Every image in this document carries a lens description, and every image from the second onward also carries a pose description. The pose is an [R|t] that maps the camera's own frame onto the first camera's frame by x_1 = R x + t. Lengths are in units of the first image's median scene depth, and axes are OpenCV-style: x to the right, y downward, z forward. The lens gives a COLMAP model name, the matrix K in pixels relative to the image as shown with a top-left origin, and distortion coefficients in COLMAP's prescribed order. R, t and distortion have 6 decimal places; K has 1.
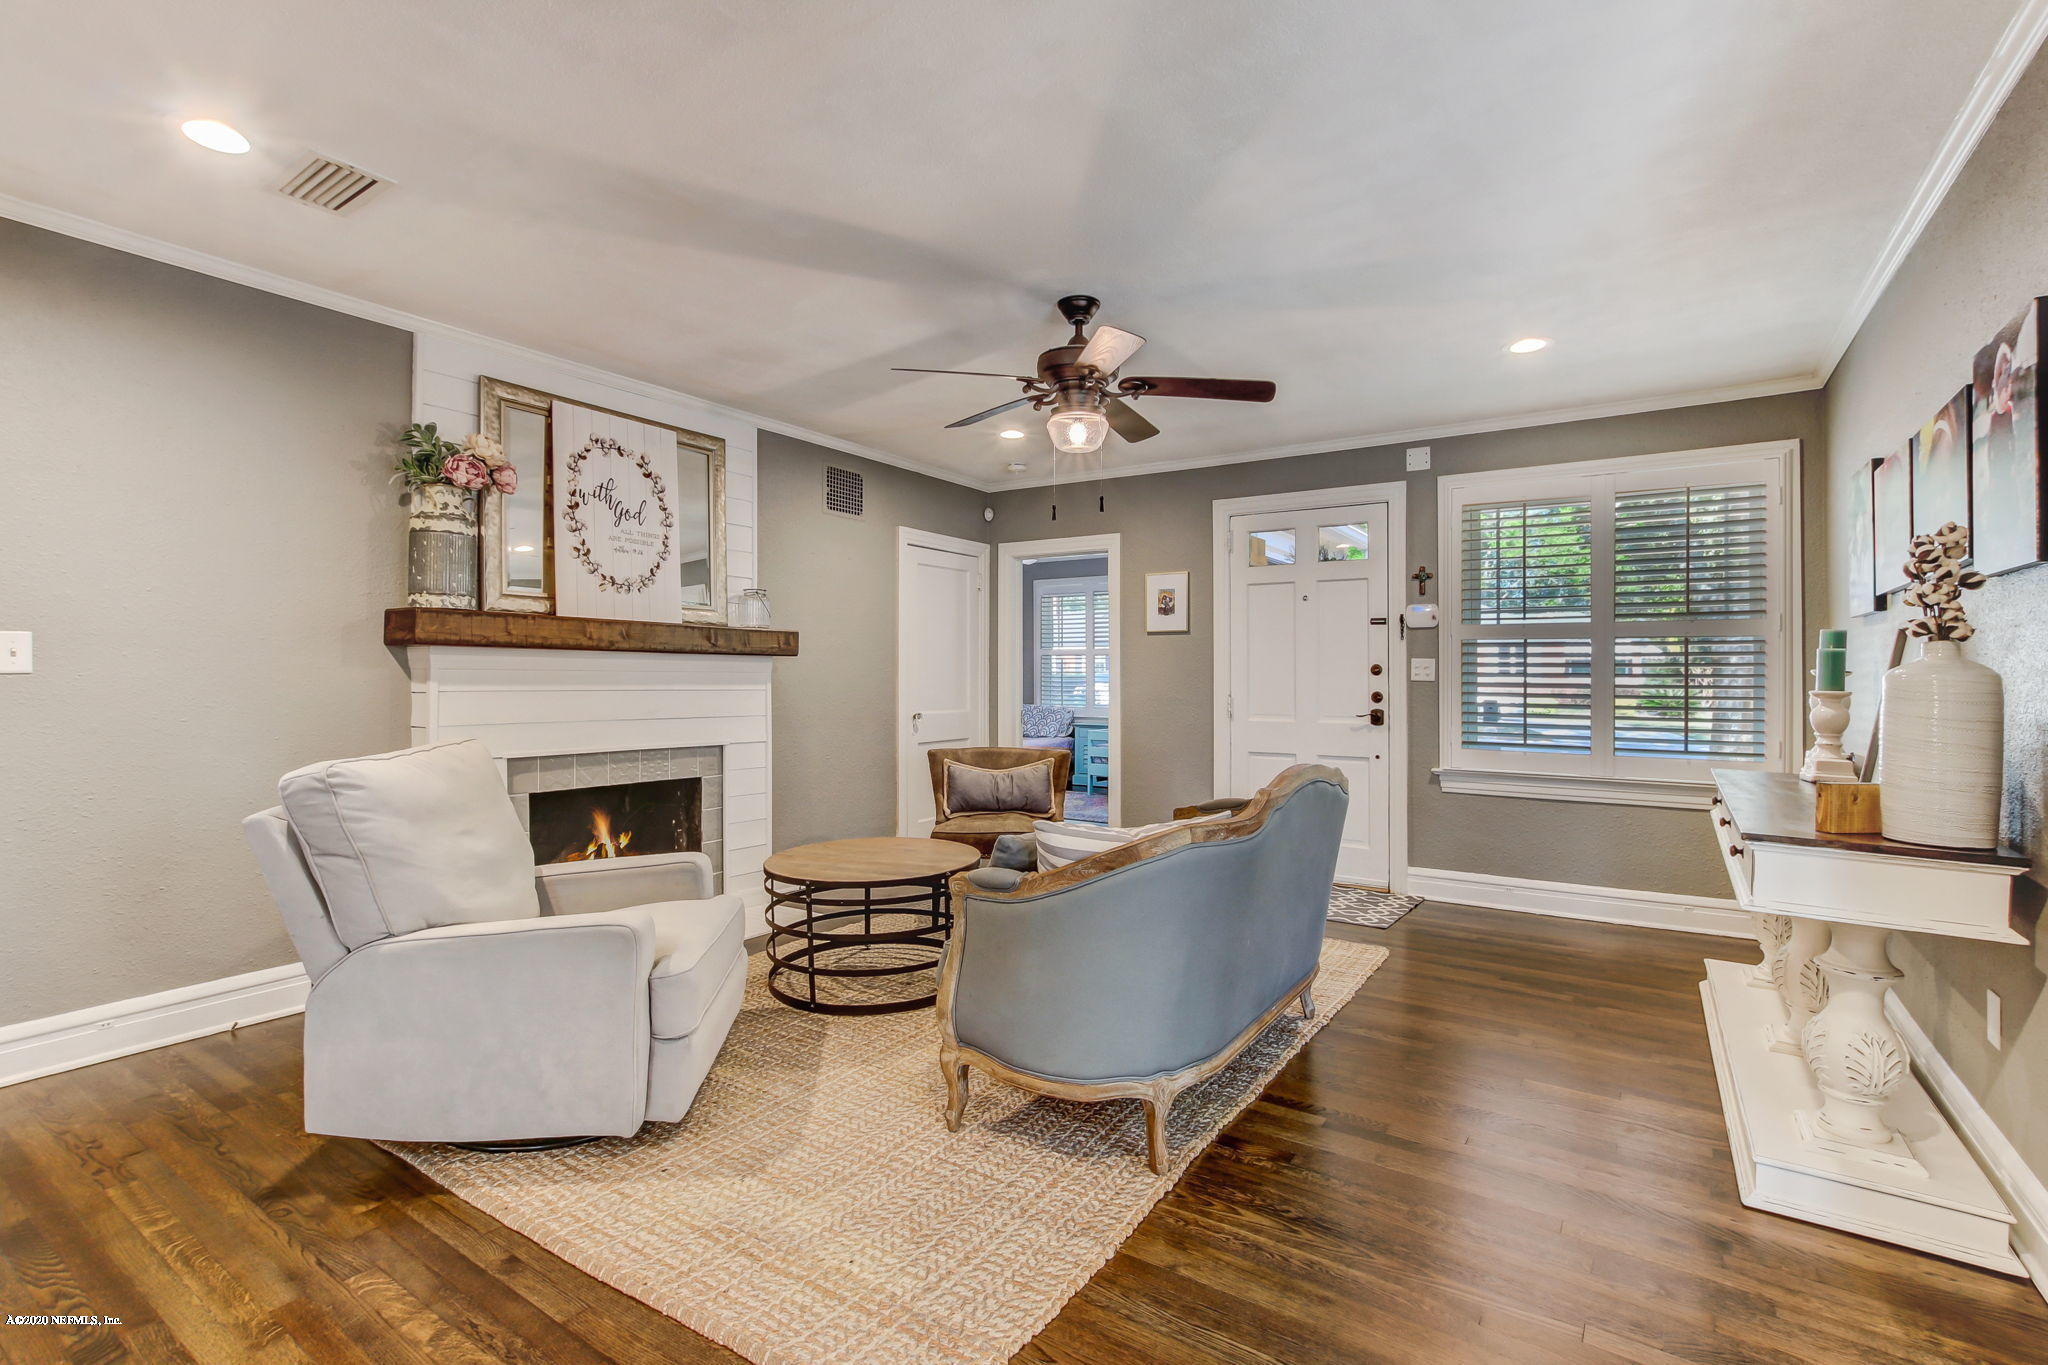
lens RADIAL K [[947.9, 0, 1020.7], [0, 947.9, 673.9], [0, 0, 1]] dist [0.000112, 0.001279]
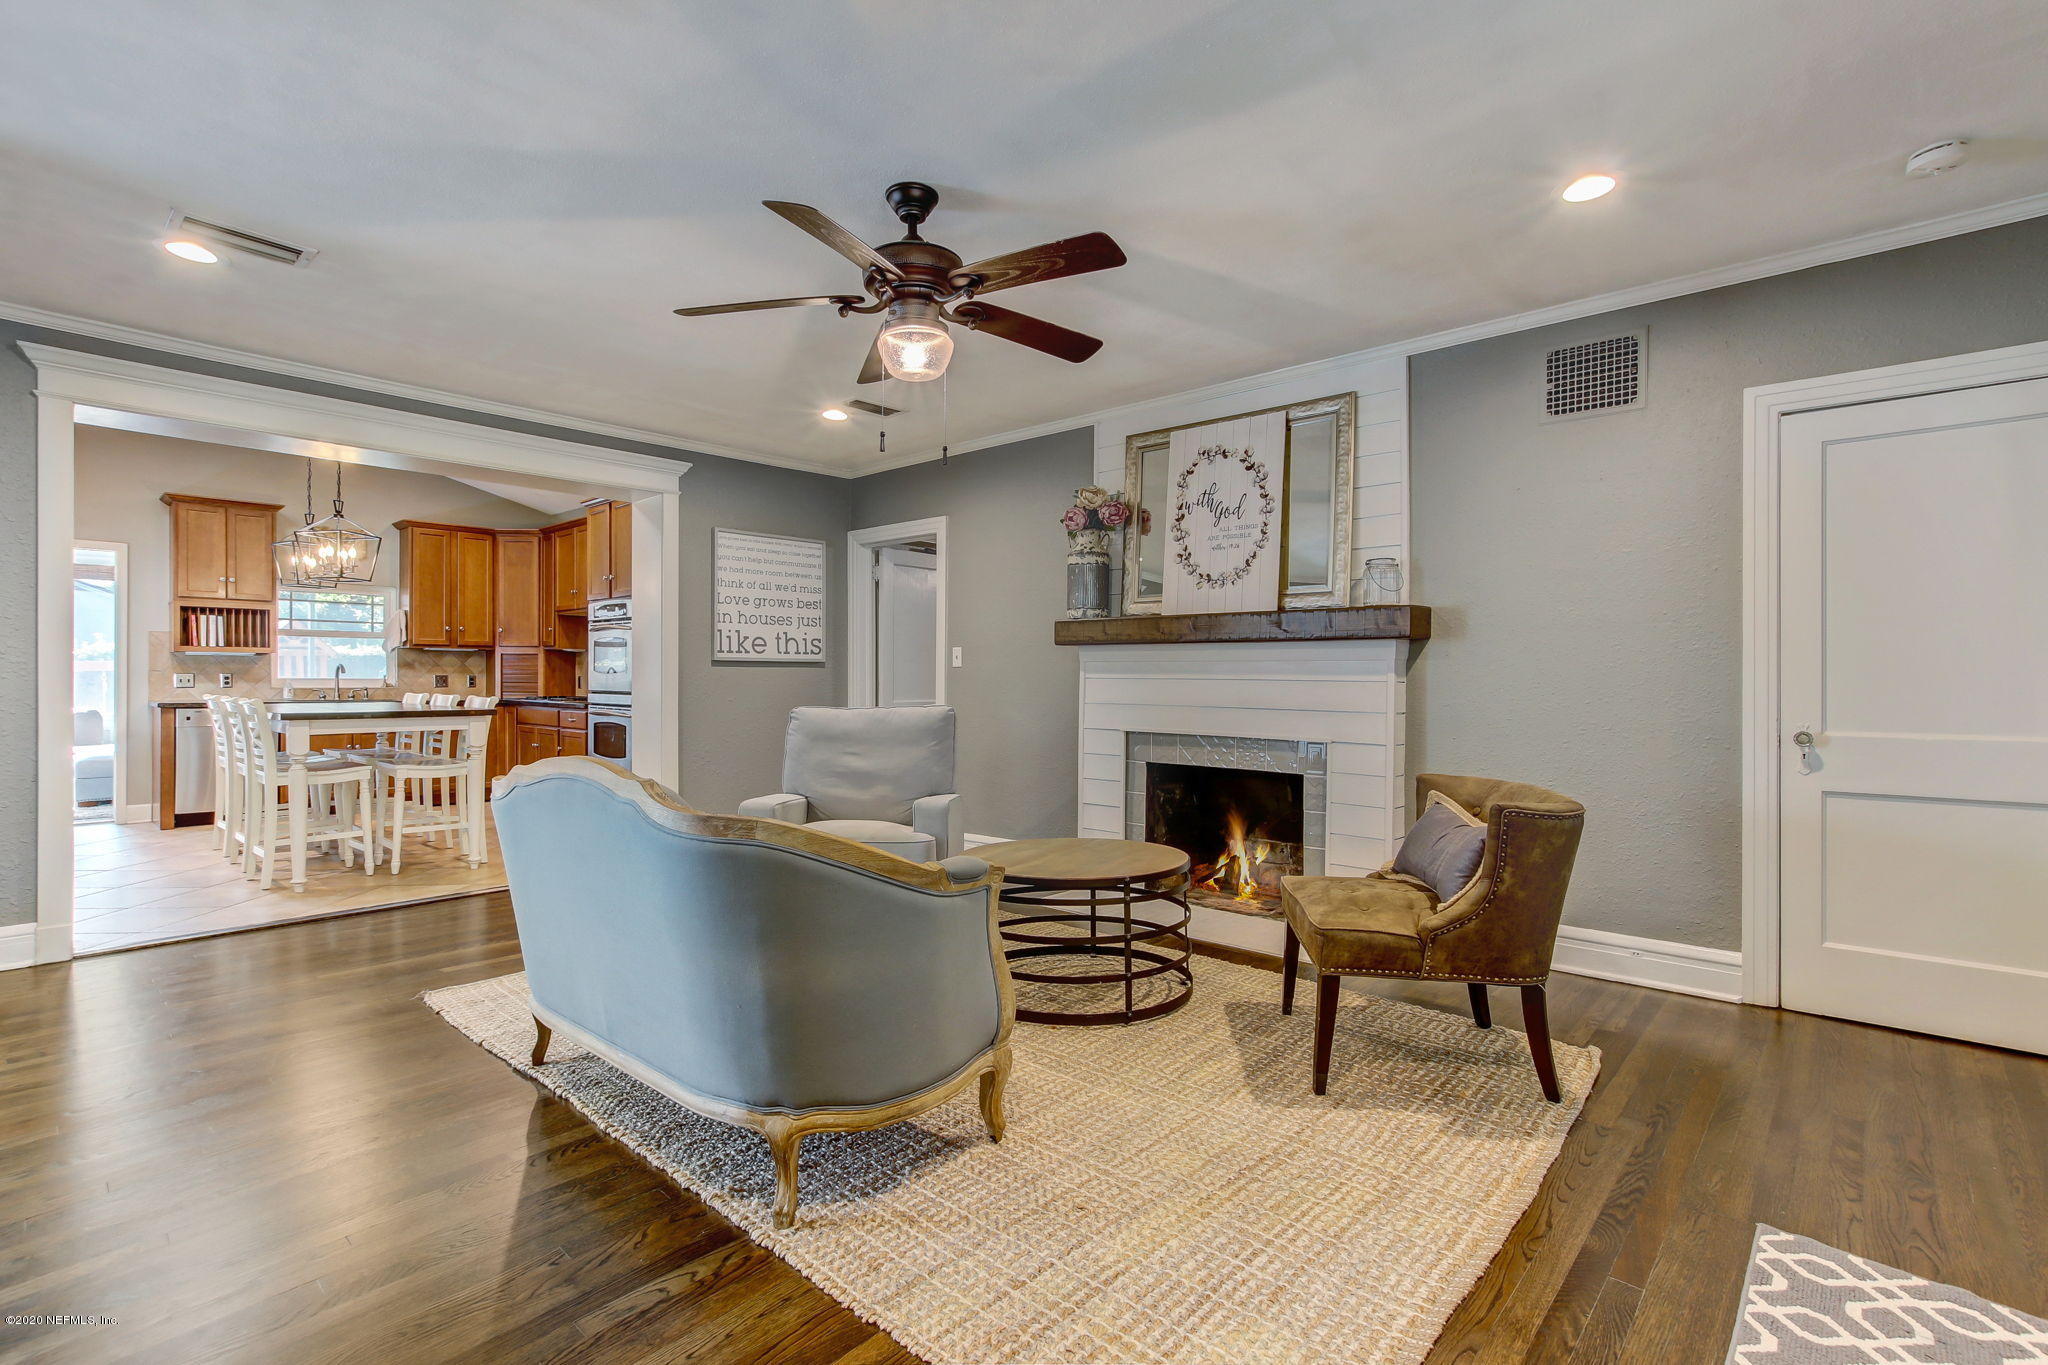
lens RADIAL K [[947.9, 0, 1034.6], [0, 947.9, 679.3], [0, 0, 1]] dist [0.000112, 0.001279]
pose [[-0.126800, -0.001389, -0.991927, 0.635288], [-0.001526, 0.999998, -0.001205, 0.018268], [0.991927, 0.001361, -0.126802, 0.892666]]
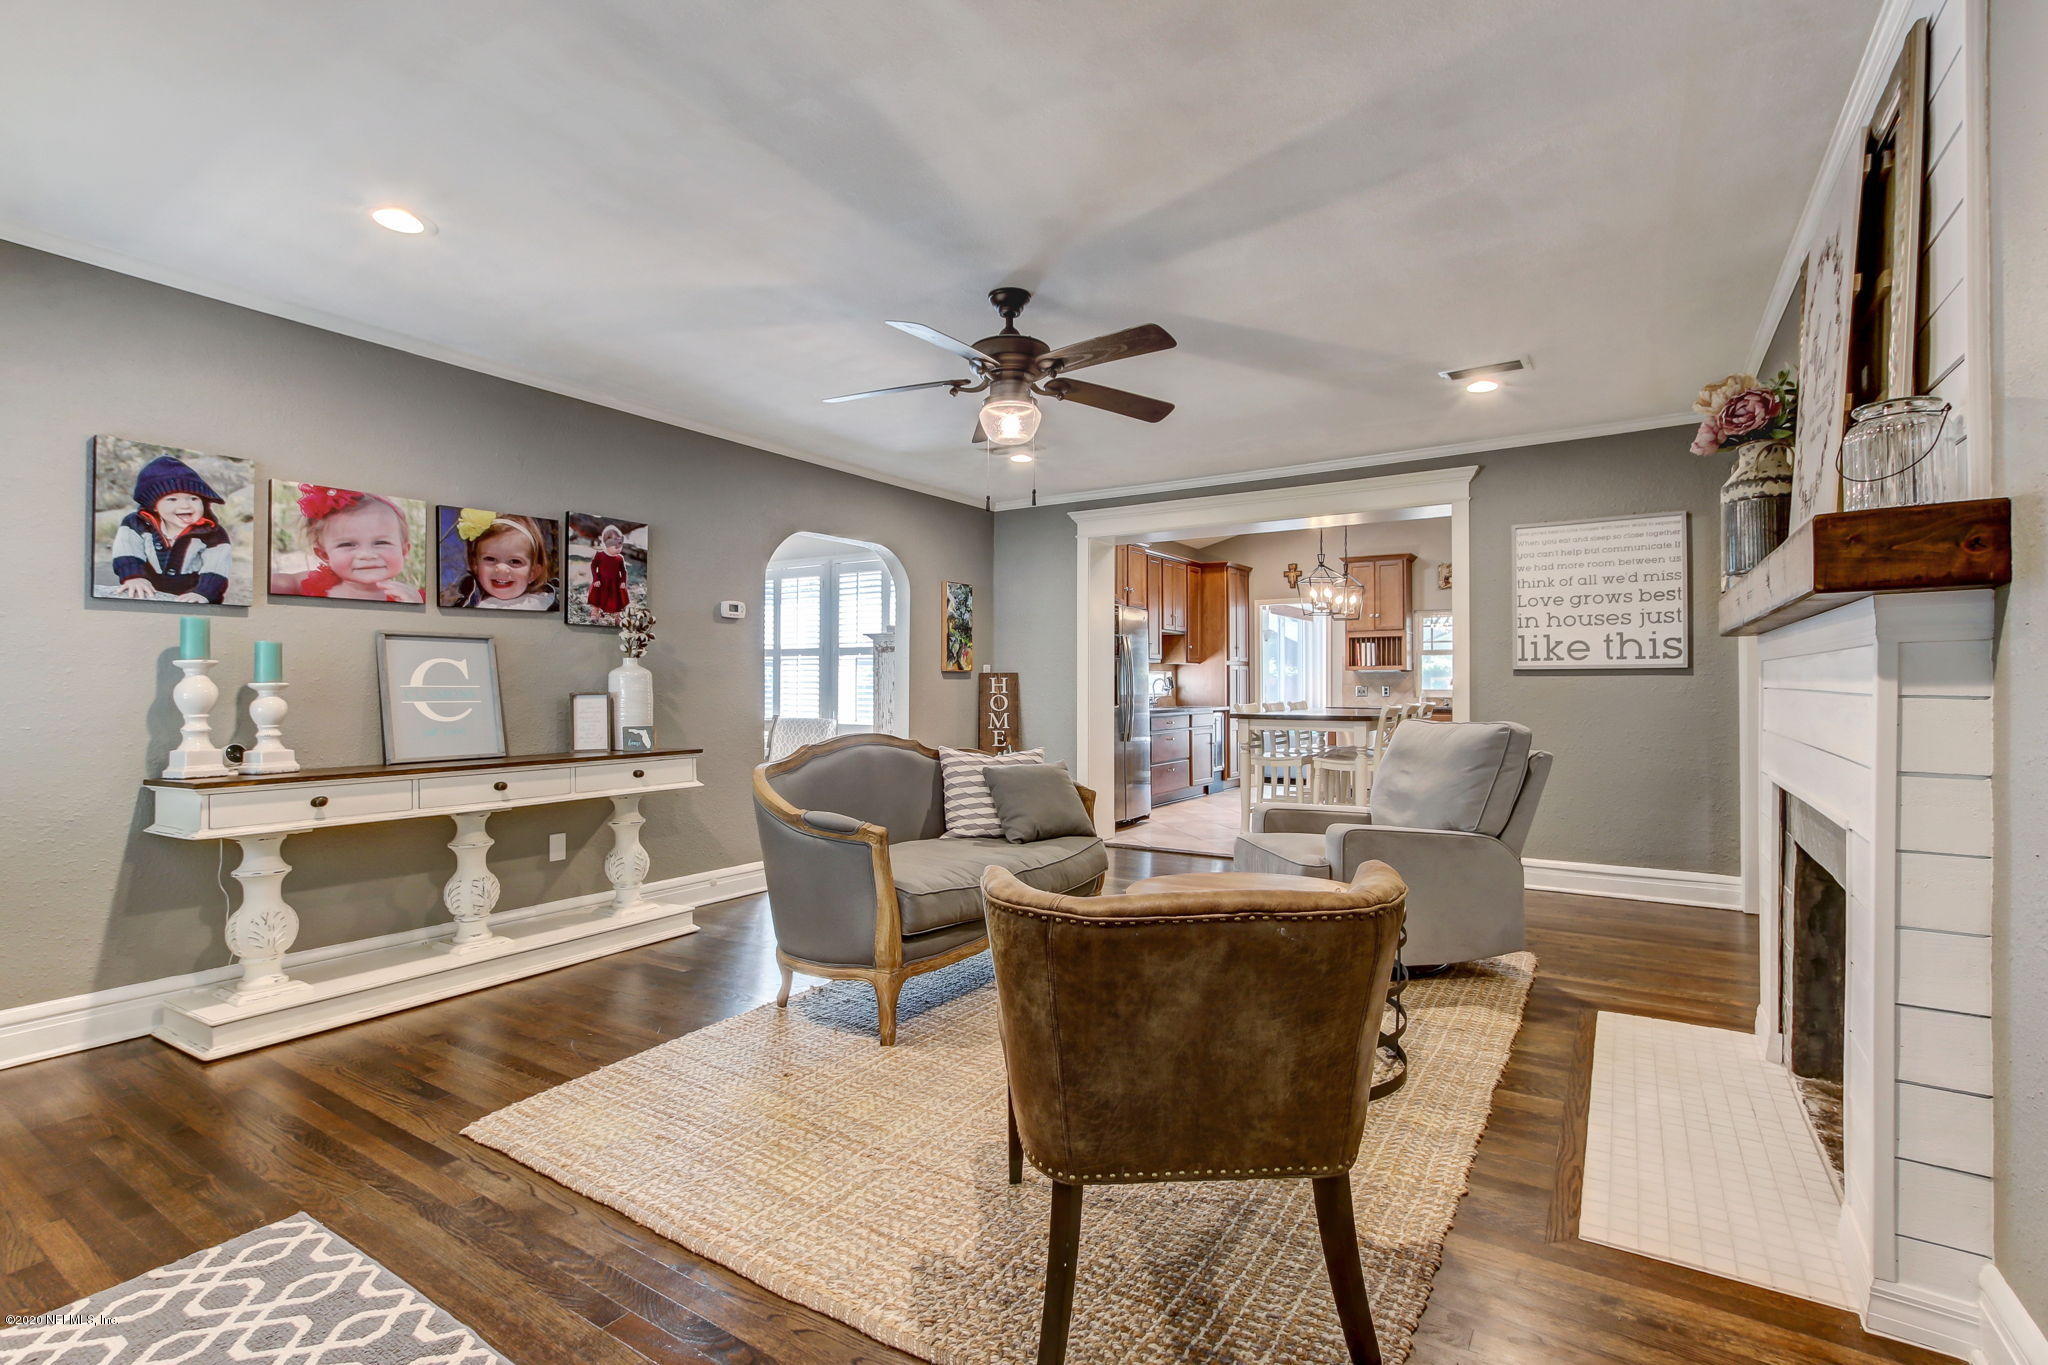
lens RADIAL K [[947.9, 0, 1028.2], [0, 947.9, 685.9], [0, 0, 1]] dist [0.000112, 0.001279]
pose [[-0.999671, -0.002849, -0.025493, 0.047776], [-0.002779, 0.999992, -0.002774, 0.017401], [0.025501, -0.002702, -0.999671, 1.477605]]
